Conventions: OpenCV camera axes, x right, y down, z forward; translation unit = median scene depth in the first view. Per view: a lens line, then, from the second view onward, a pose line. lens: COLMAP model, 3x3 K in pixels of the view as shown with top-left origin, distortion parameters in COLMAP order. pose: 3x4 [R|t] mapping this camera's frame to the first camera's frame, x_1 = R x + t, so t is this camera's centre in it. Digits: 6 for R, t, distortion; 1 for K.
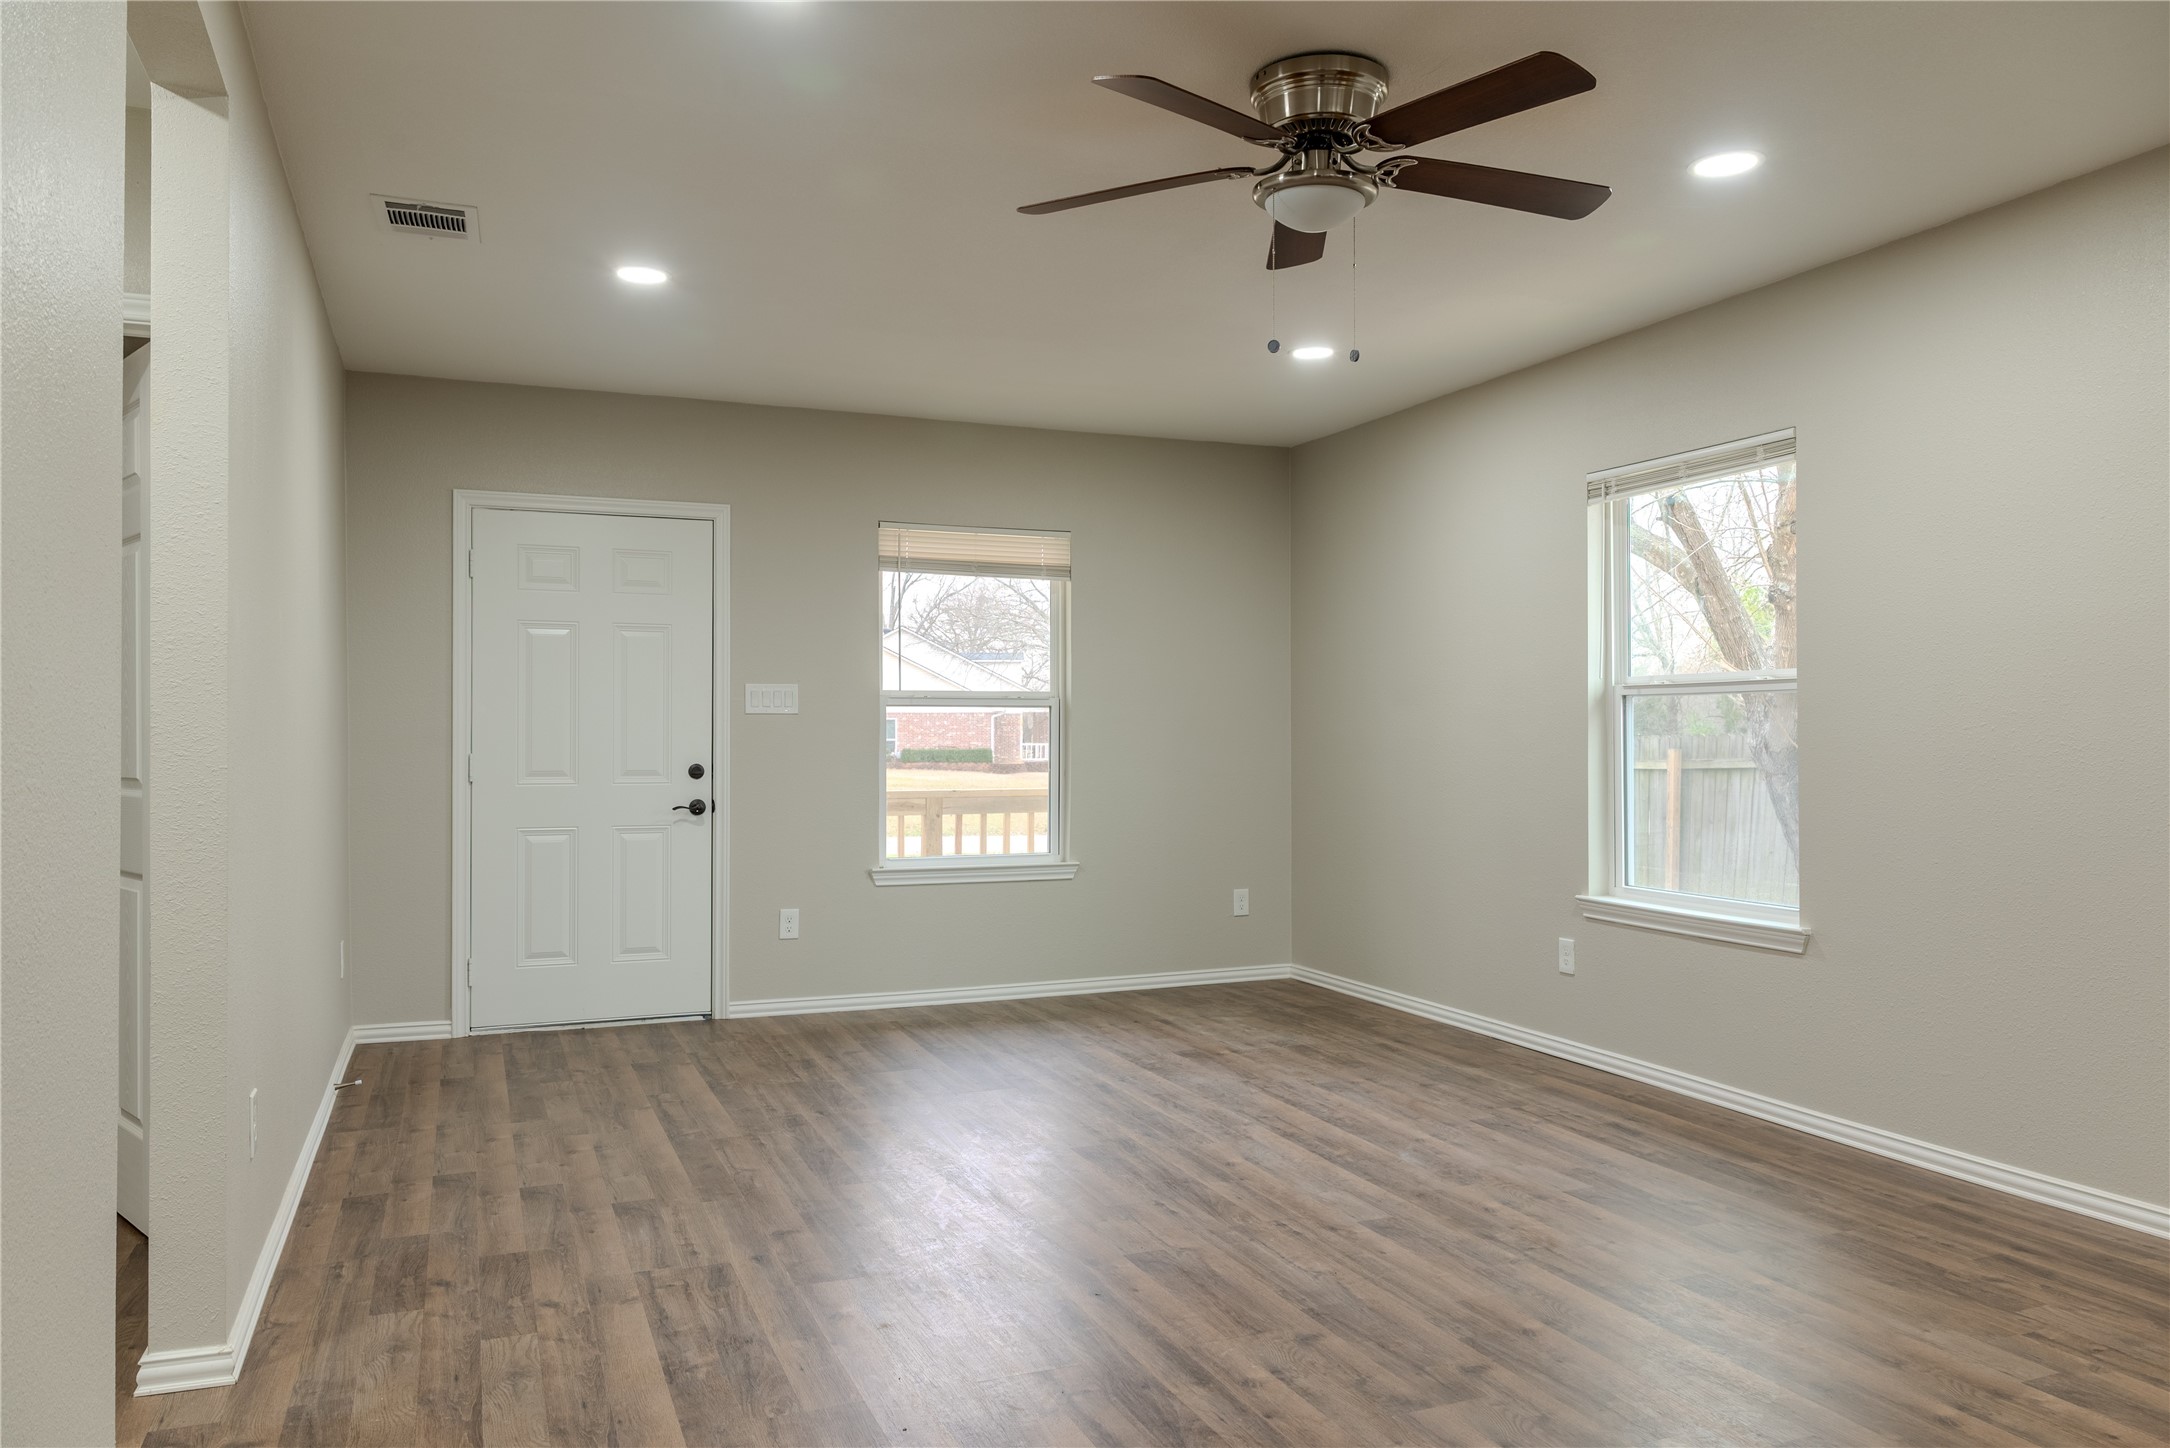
lens RADIAL K [[1481.9, 0, 1085.0], [0, 1481.9, 724.0], [0, 0, 1]] dist [-0.001939, 0.000669]
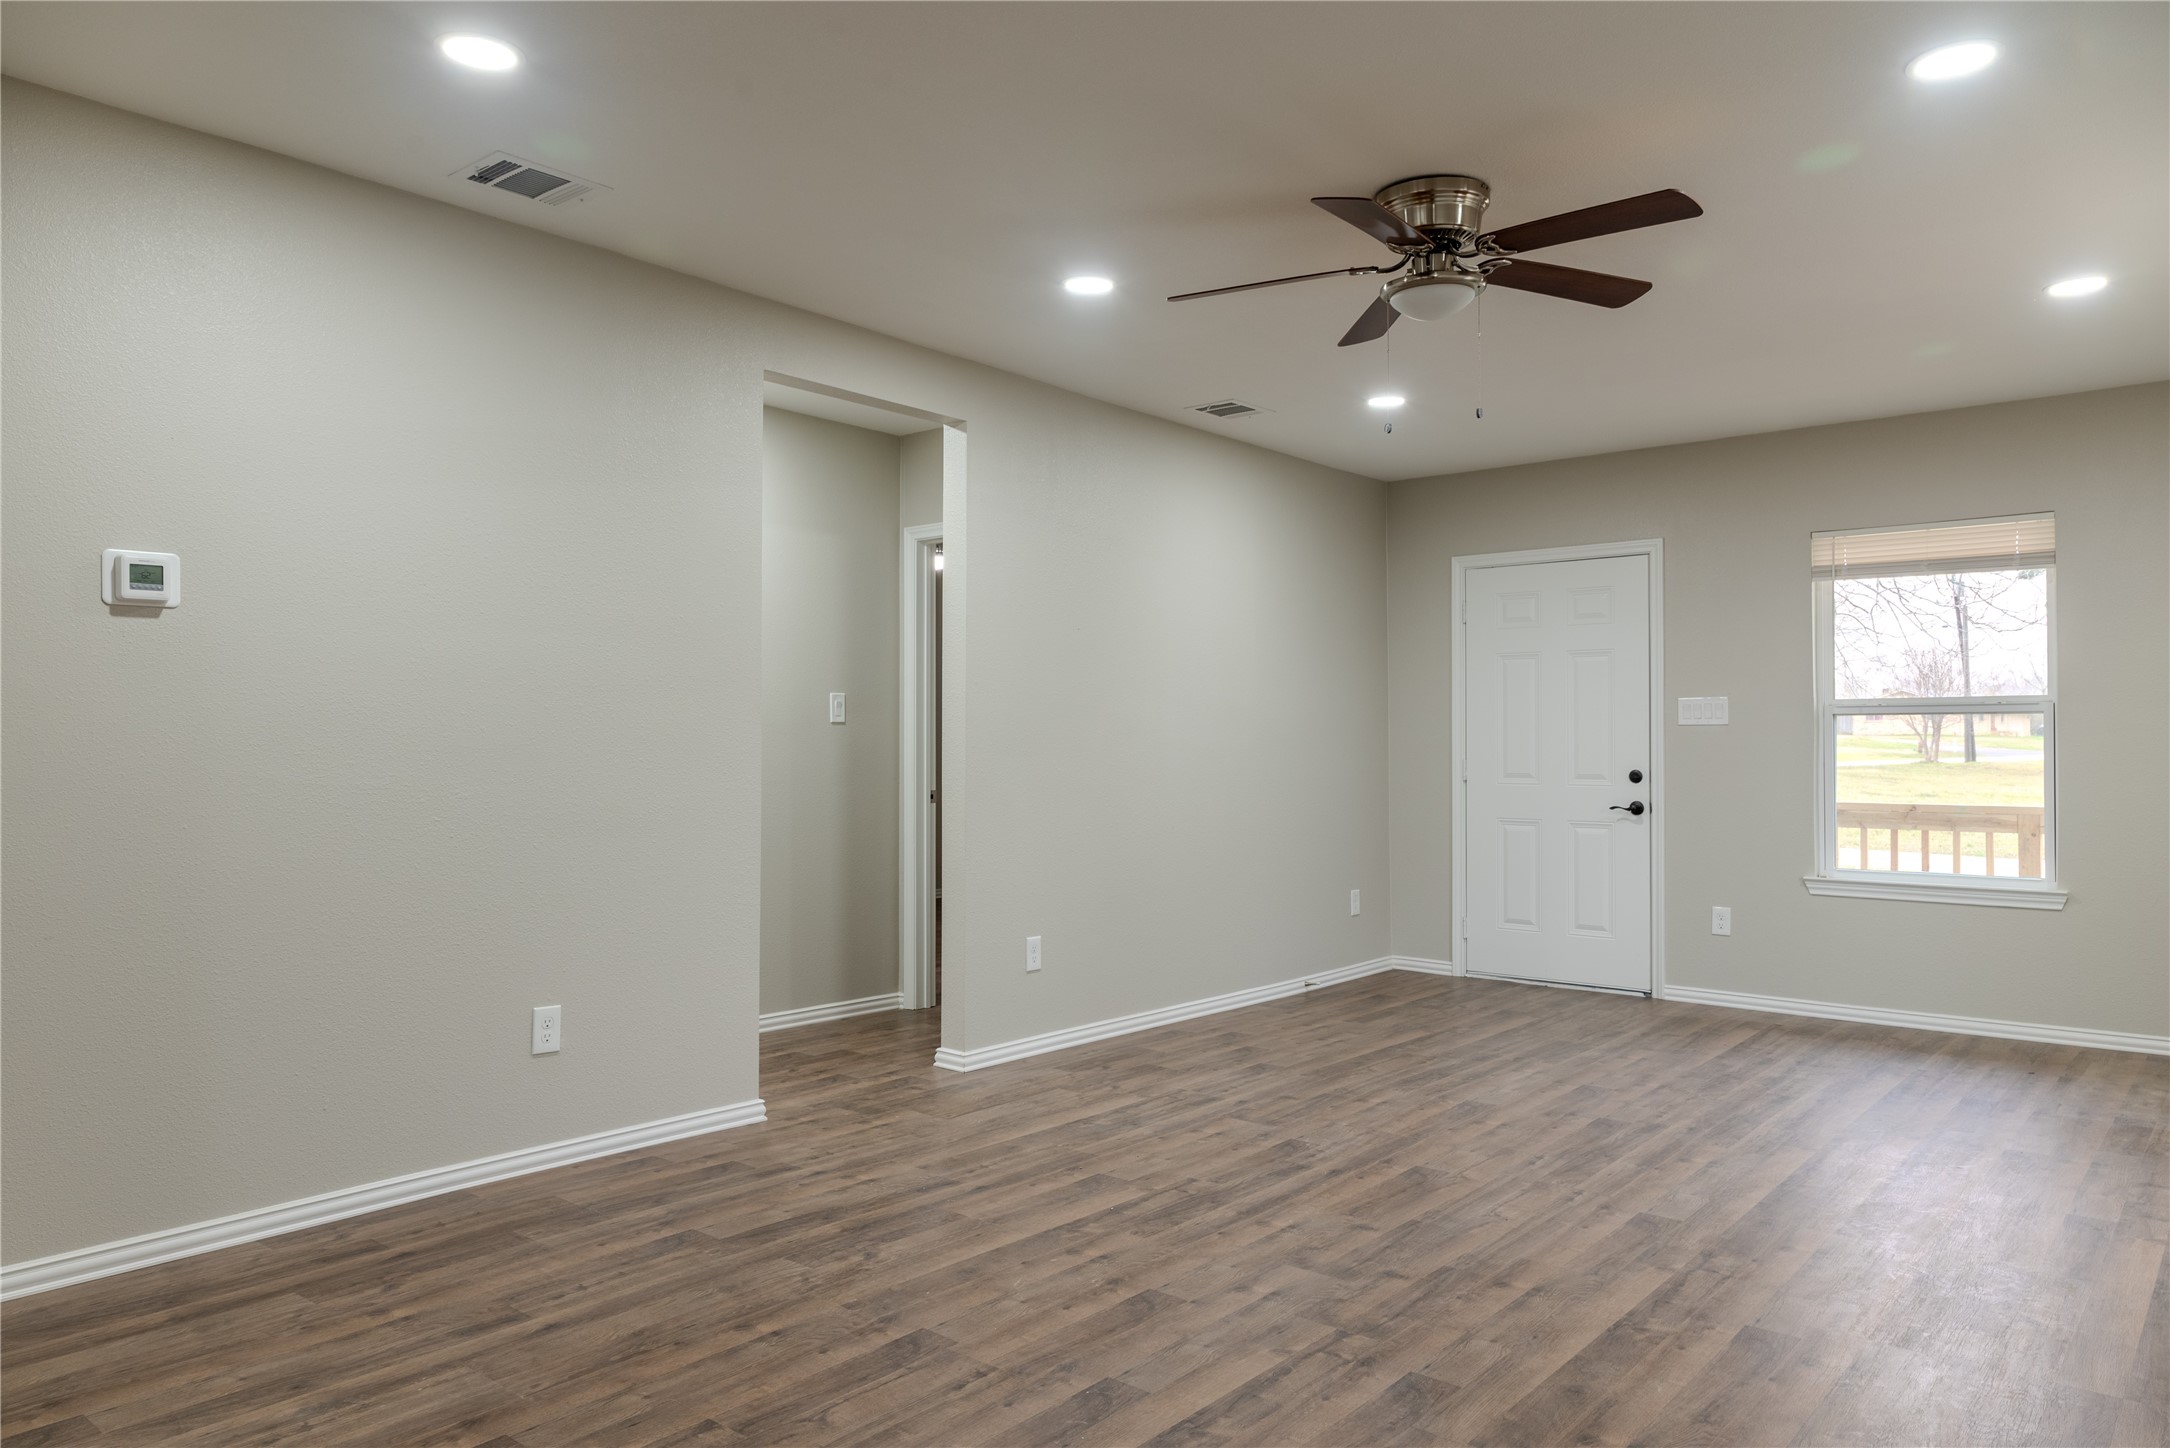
lens RADIAL K [[1481.9, 0, 1085.0], [0, 1481.9, 724.0], [0, 0, 1]] dist [-0.001939, 0.000669]
pose [[0.459198, -0.011801, -0.888256, 1.041119], [0.006947, 0.999929, -0.009694, -0.000551], [0.888307, -0.001719, 0.459247, 0.193571]]
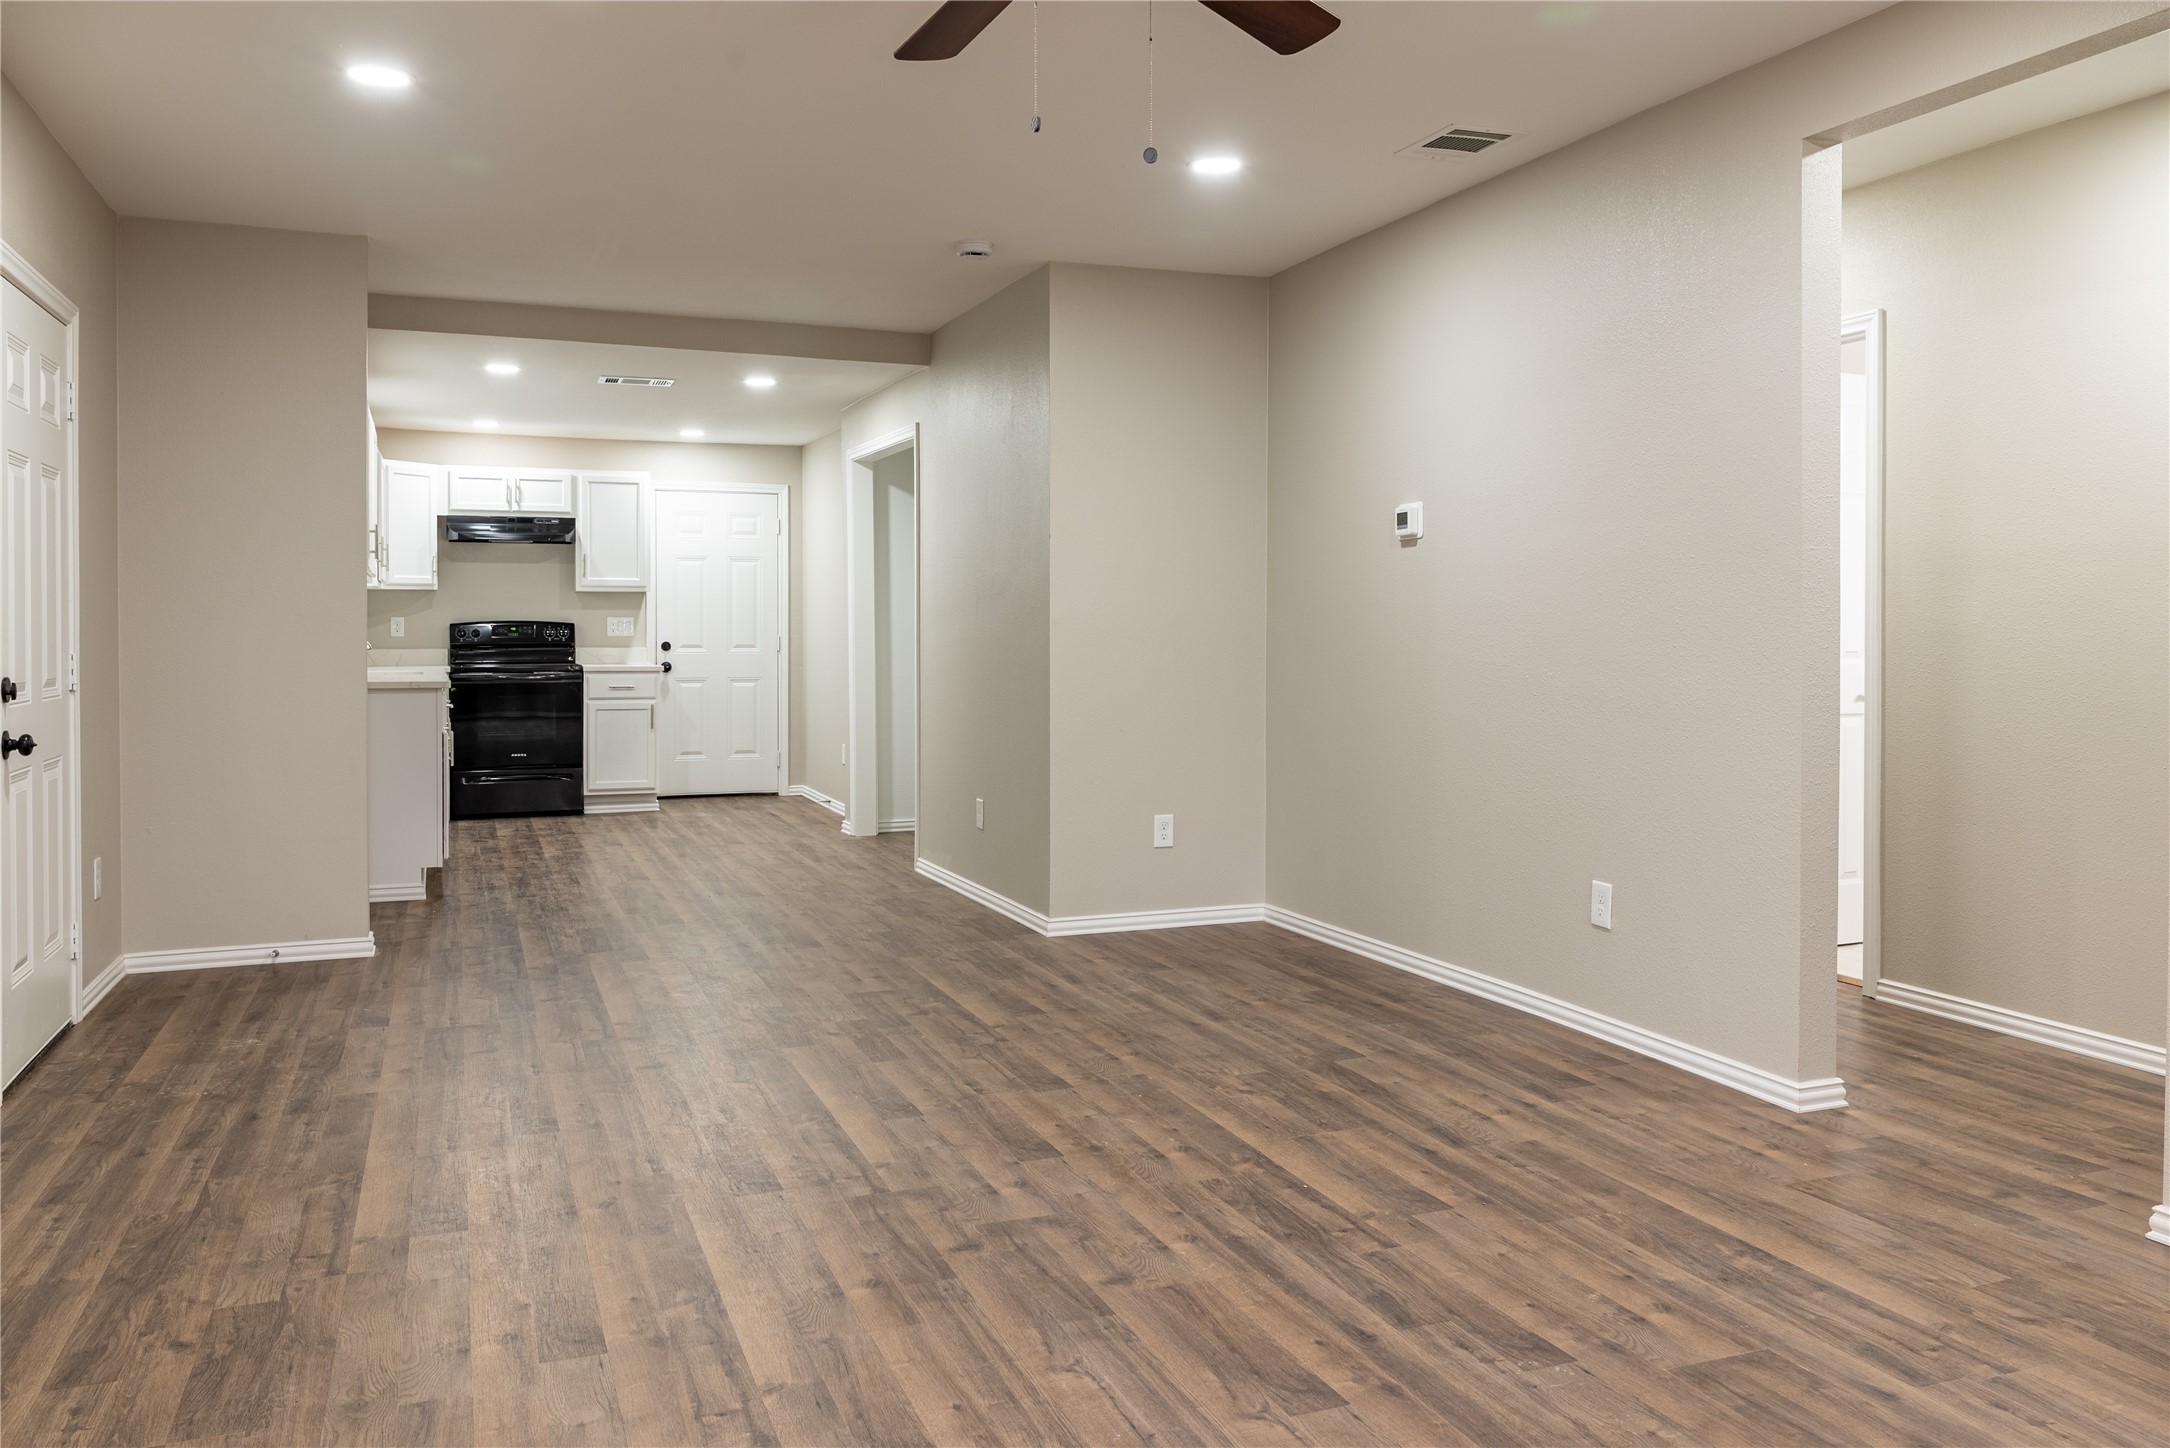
lens RADIAL K [[1606.1, 0, 1041.0], [0, 1606.1, 658.0], [0, 0, 1]] dist [-0.009276, -0.001995]
pose [[-0.998742, -0.001629, 0.050120, 0.134329], [-0.001288, 0.999976, 0.006827, 0.017791], [-0.050130, 0.006754, -0.998720, 1.793405]]
